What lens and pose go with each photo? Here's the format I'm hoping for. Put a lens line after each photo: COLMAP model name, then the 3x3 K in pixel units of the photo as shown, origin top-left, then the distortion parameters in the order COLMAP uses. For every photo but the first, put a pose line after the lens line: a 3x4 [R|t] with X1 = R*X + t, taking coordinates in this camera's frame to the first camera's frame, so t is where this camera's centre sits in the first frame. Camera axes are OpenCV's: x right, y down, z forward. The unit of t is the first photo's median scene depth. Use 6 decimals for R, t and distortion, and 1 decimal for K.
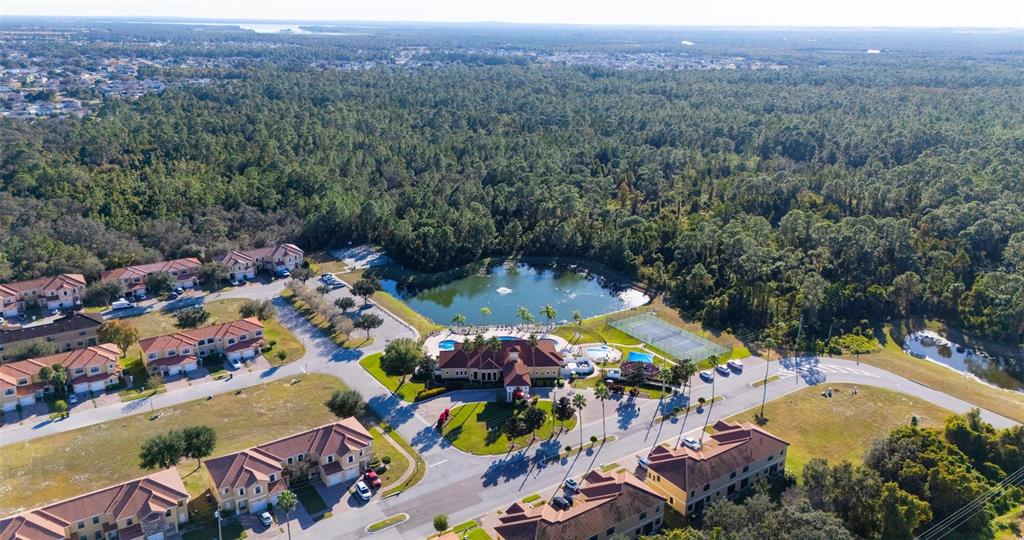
lens RADIAL K [[689.3, 0, 508.8], [0, 689.3, 269.3], [0, 0, 1]] dist [0.053835, -0.000288]
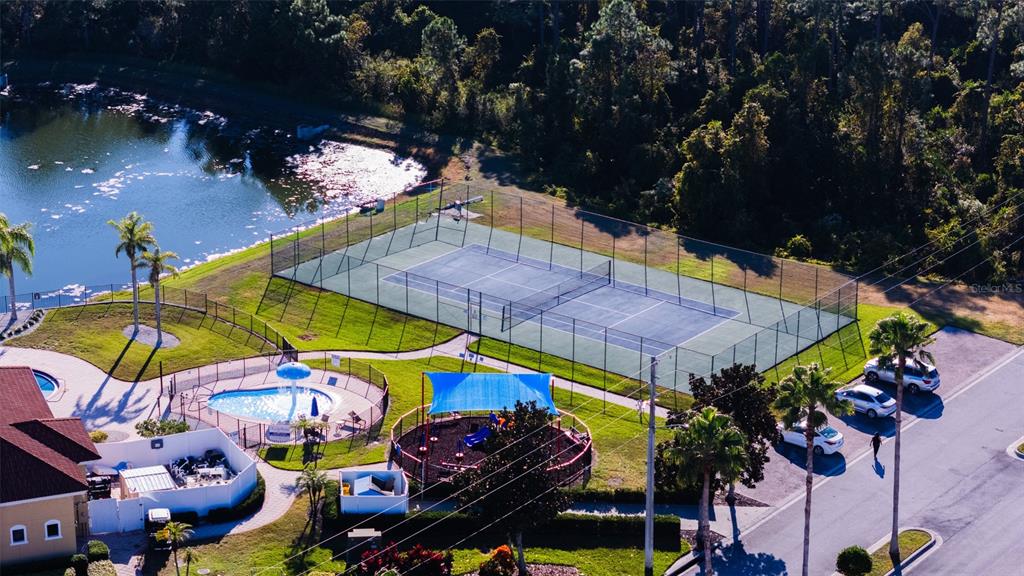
lens RADIAL K [[1965.9, 0, 504.5], [0, 1965.9, 291.6], [0, 0, 1]] dist [-0.120542, 0.000000]
pose [[0.947313, -0.101606, 0.303766, 0.026164], [0.090418, 0.994612, 0.050711, 0.066040], [-0.307282, -0.020573, 0.951396, 0.437580]]
